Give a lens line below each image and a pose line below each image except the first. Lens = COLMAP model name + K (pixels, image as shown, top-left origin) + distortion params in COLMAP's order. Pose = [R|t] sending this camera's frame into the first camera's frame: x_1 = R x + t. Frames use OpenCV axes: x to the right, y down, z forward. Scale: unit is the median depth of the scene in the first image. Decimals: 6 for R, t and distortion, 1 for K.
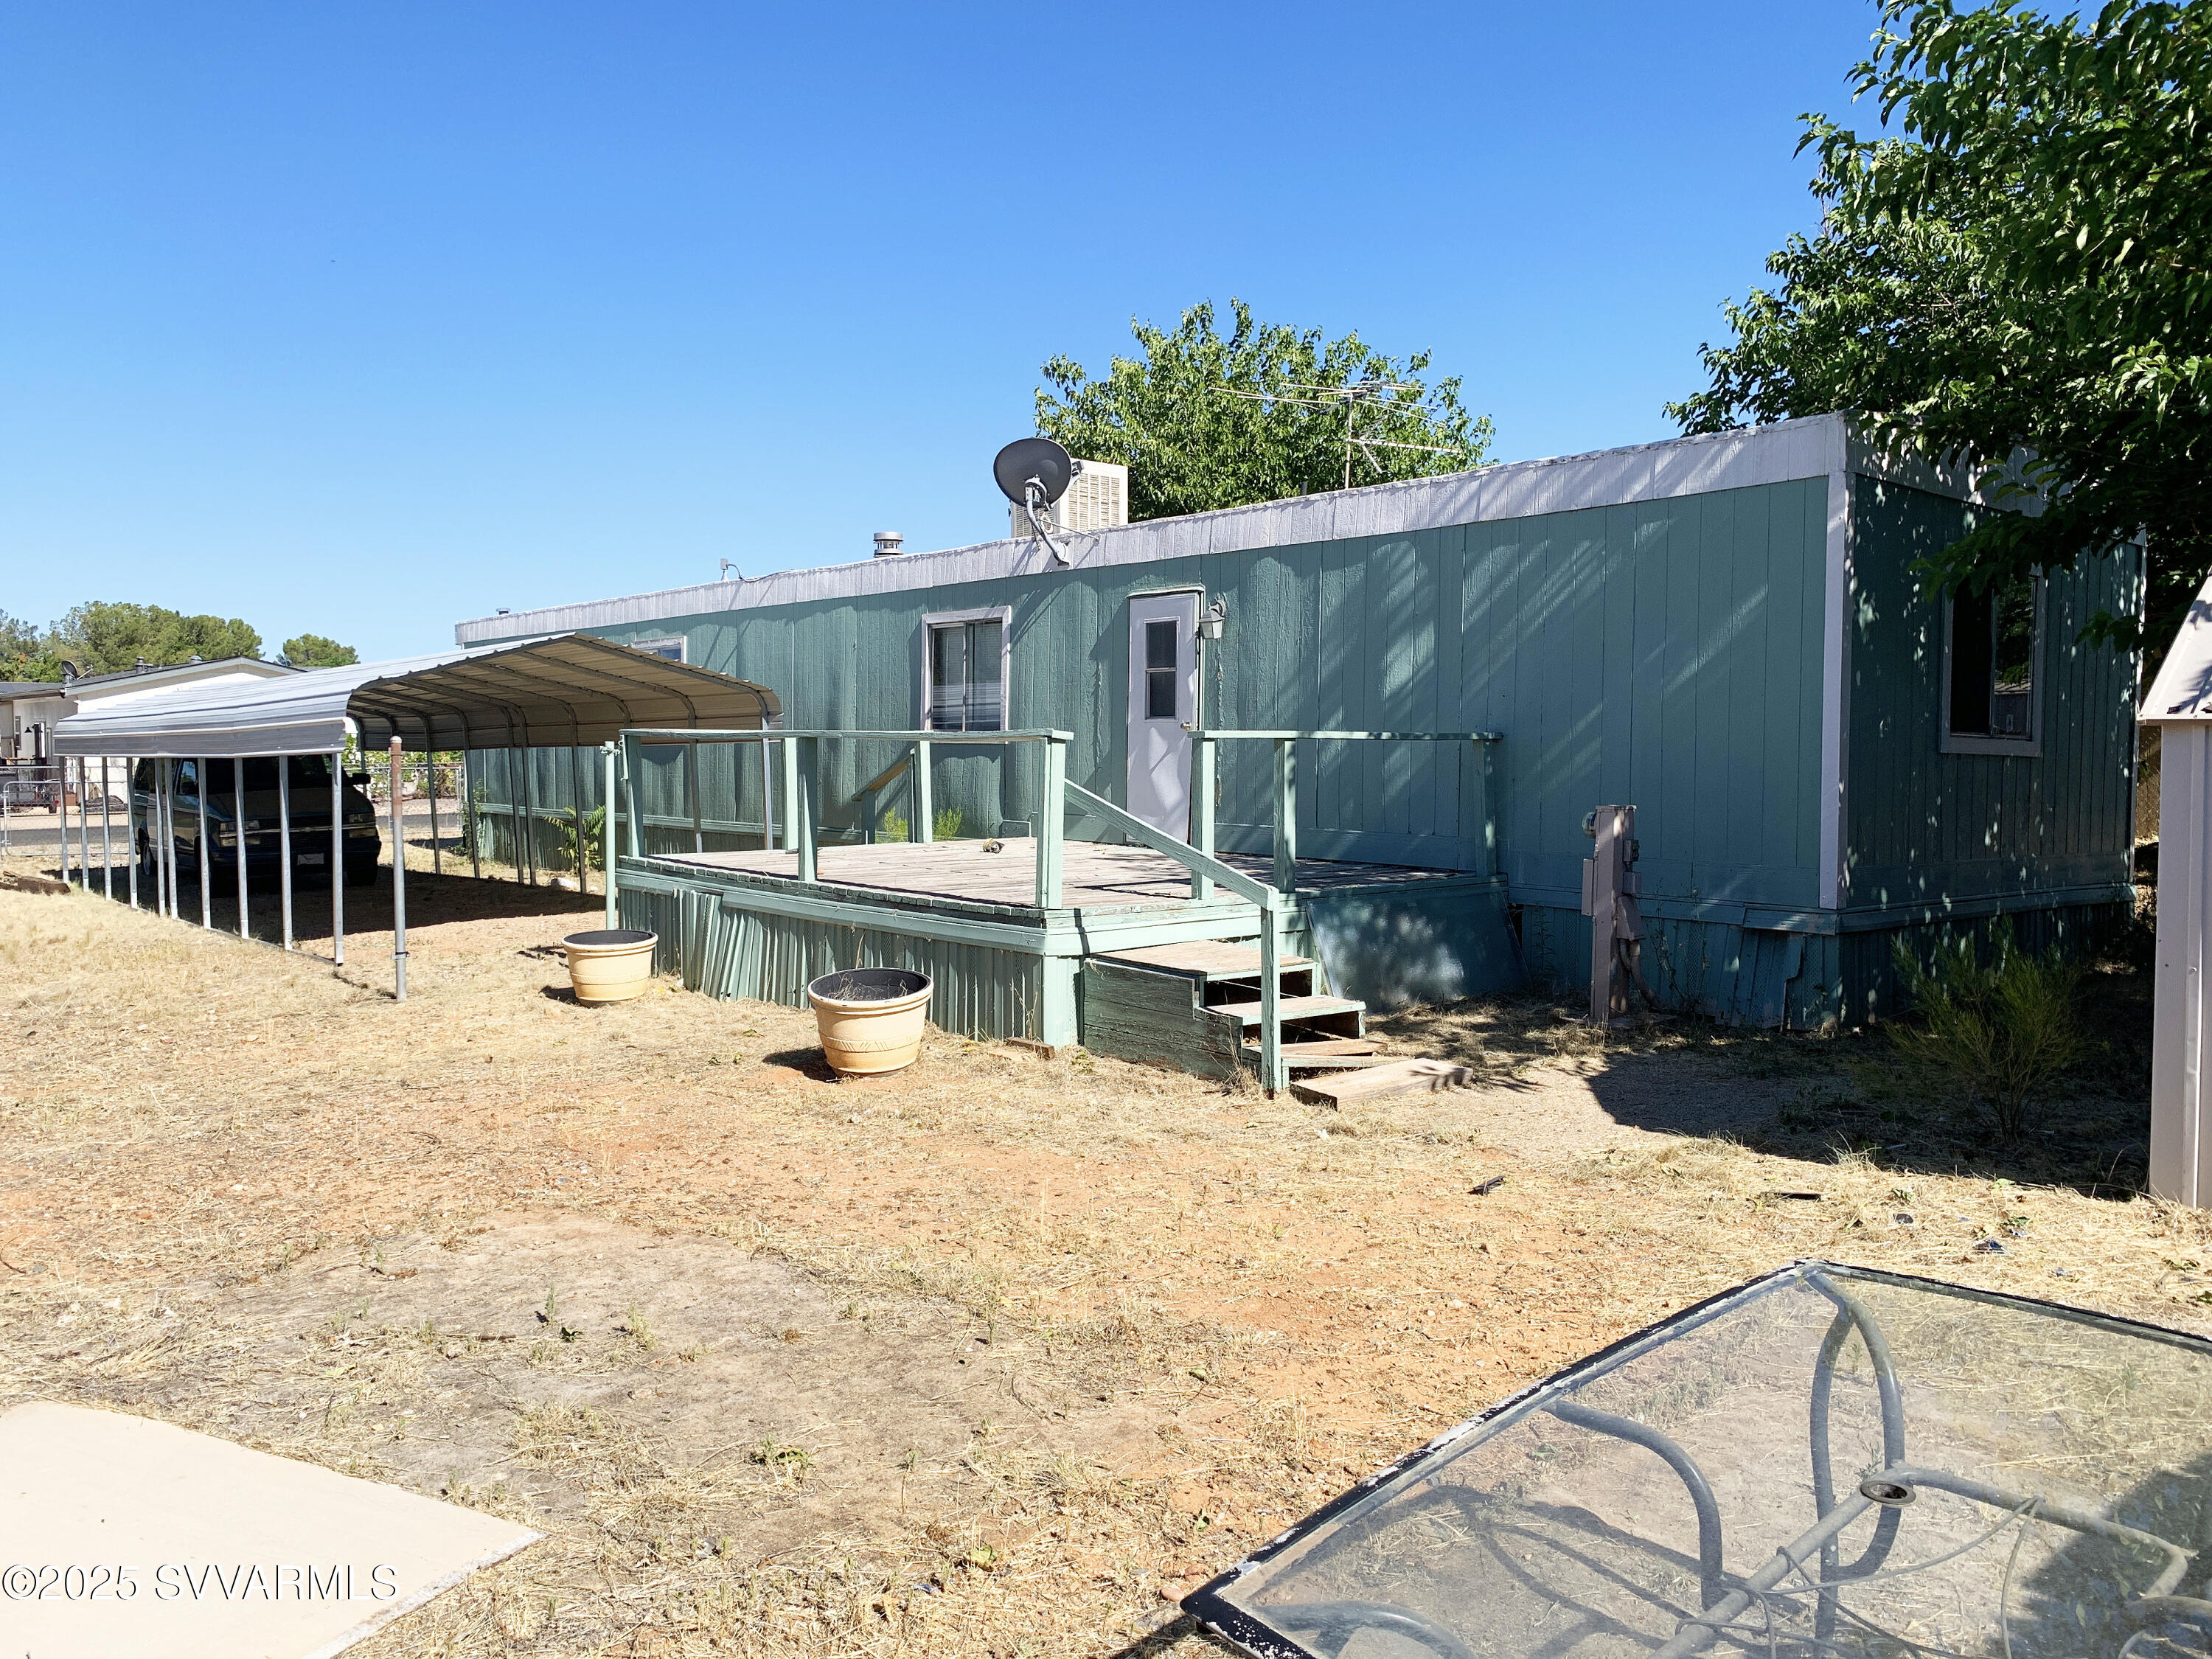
lens RADIAL K [[1638.2, 0, 1098.7], [0, 1638.2, 812.1], [0, 0, 1]] dist [0.083386, -0.132769]
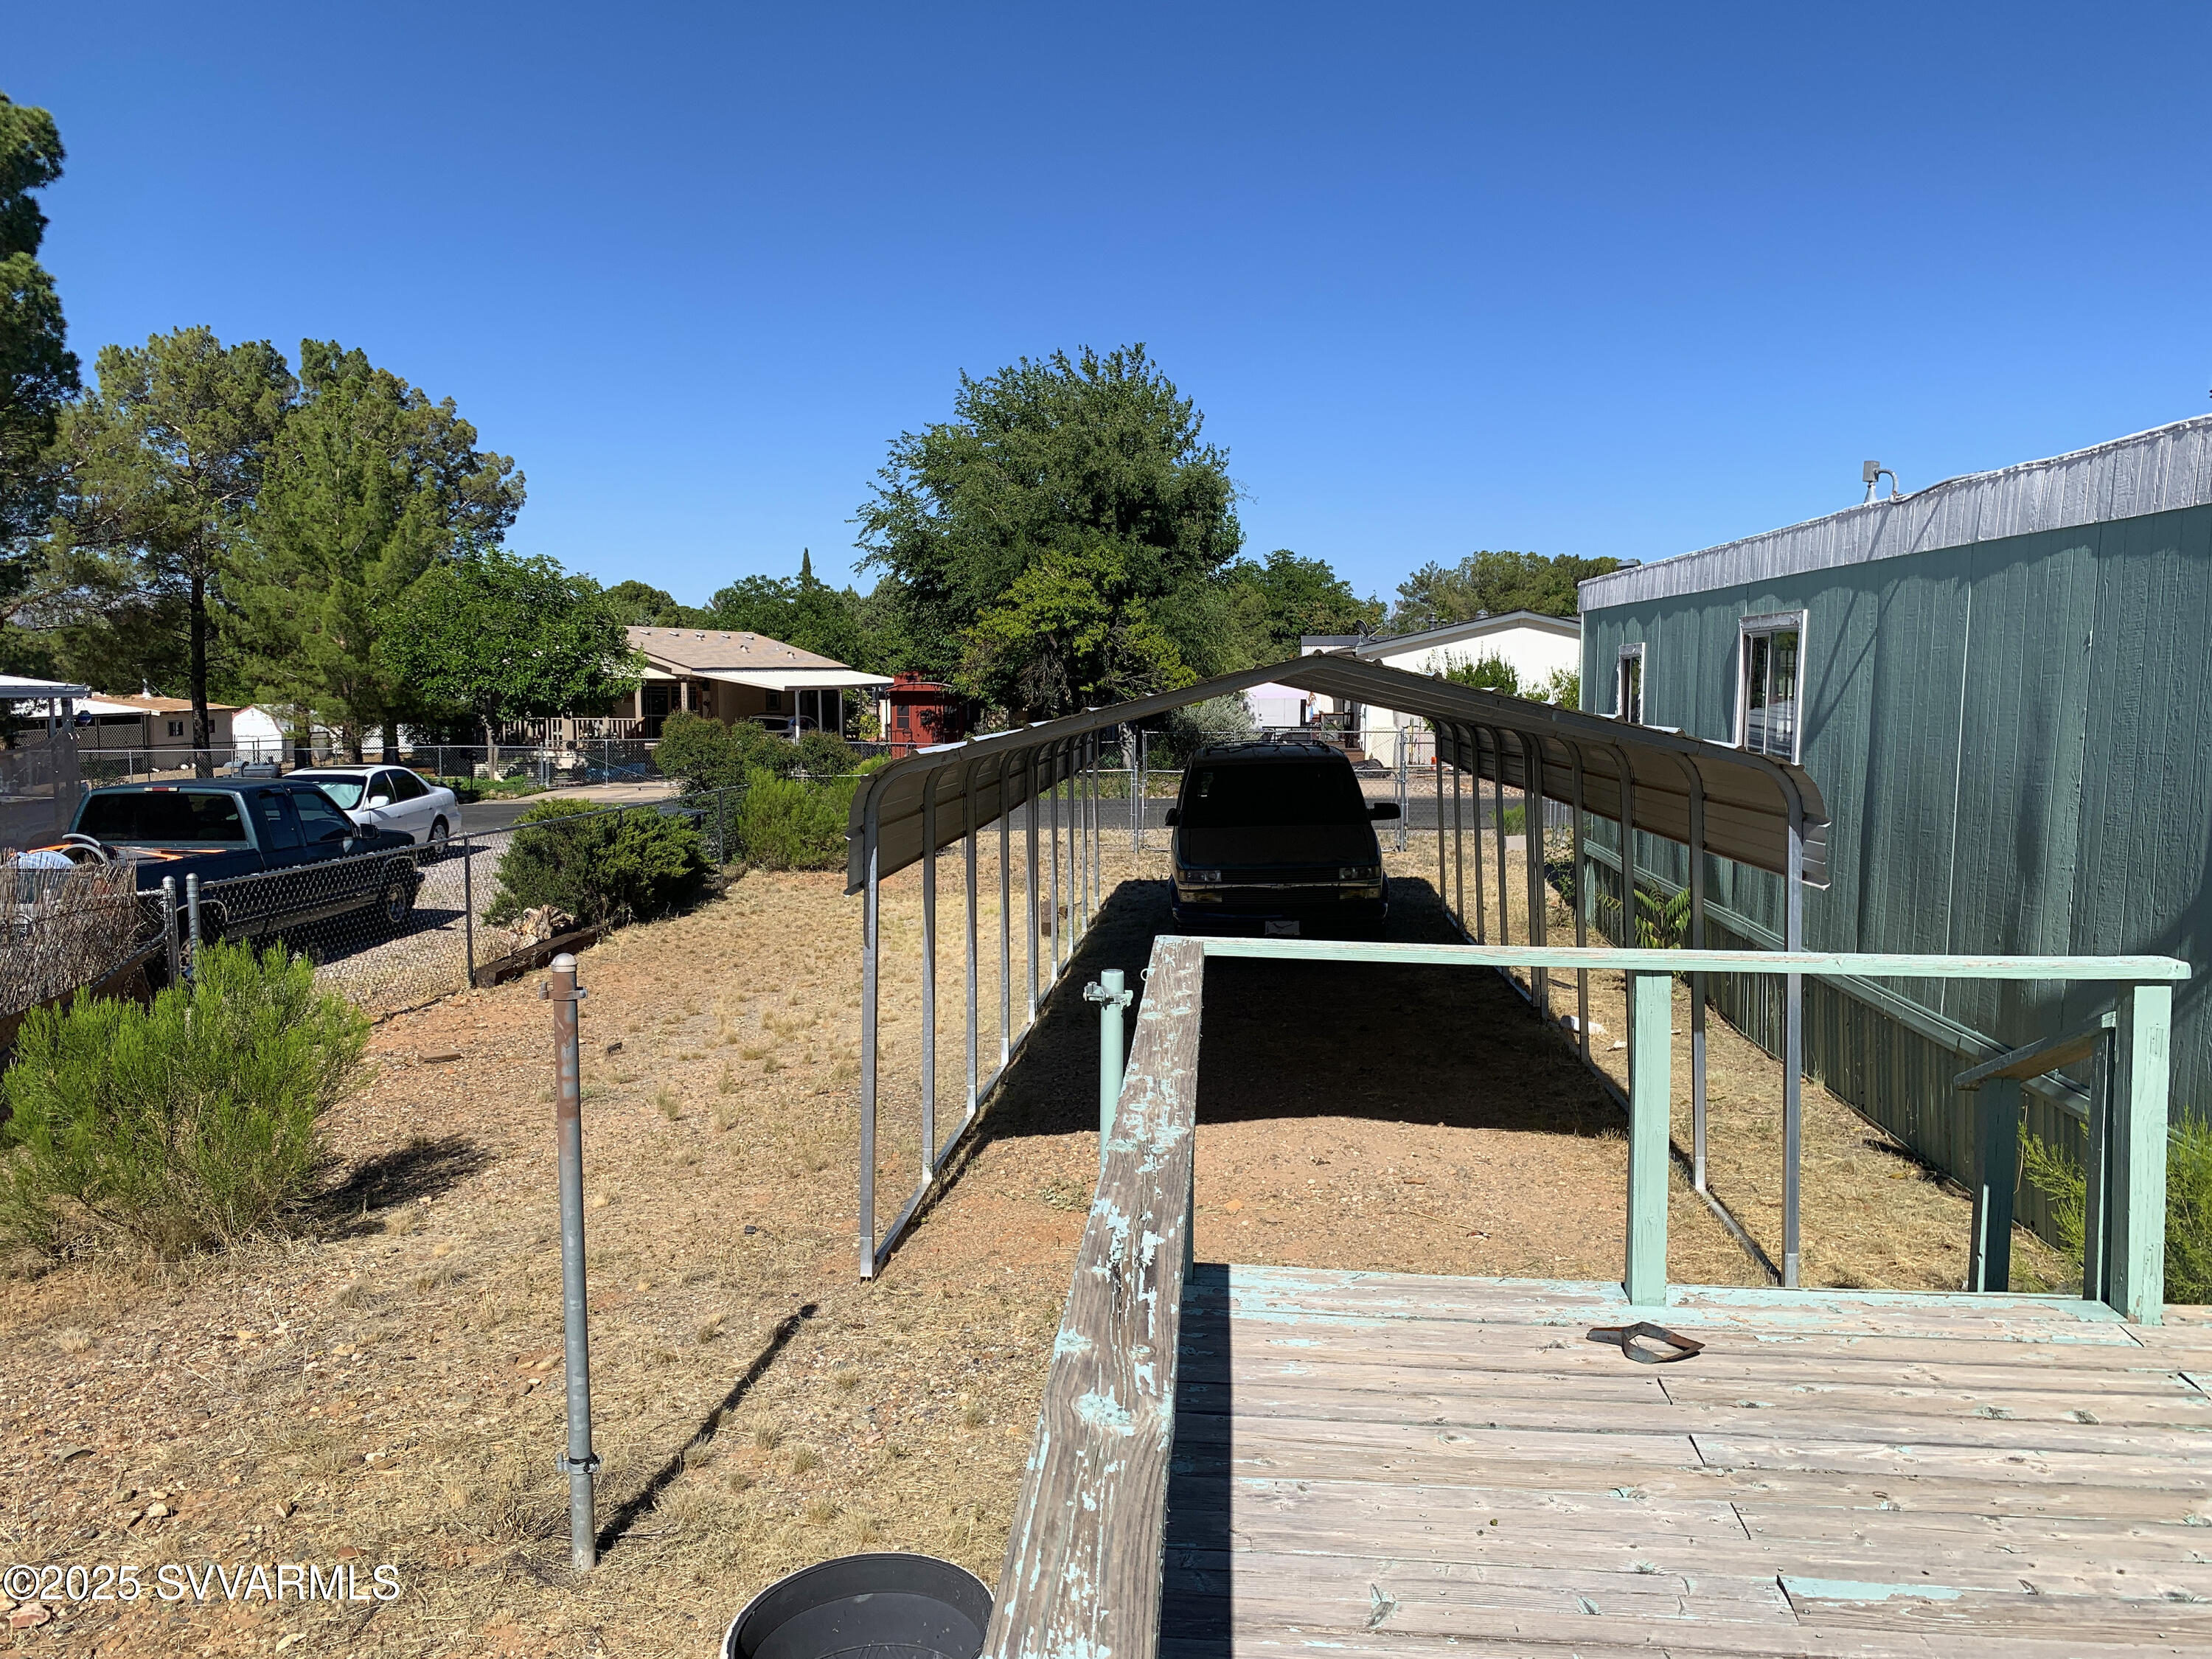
lens RADIAL K [[1638.2, 0, 1098.7], [0, 1638.2, 812.1], [0, 0, 1]] dist [0.083386, -0.132769]
pose [[0.700684, 0.059811, -0.710960, -0.018318], [-0.029506, 0.998057, 0.054884, -0.064522], [0.712861, -0.017479, 0.701087, 0.456375]]
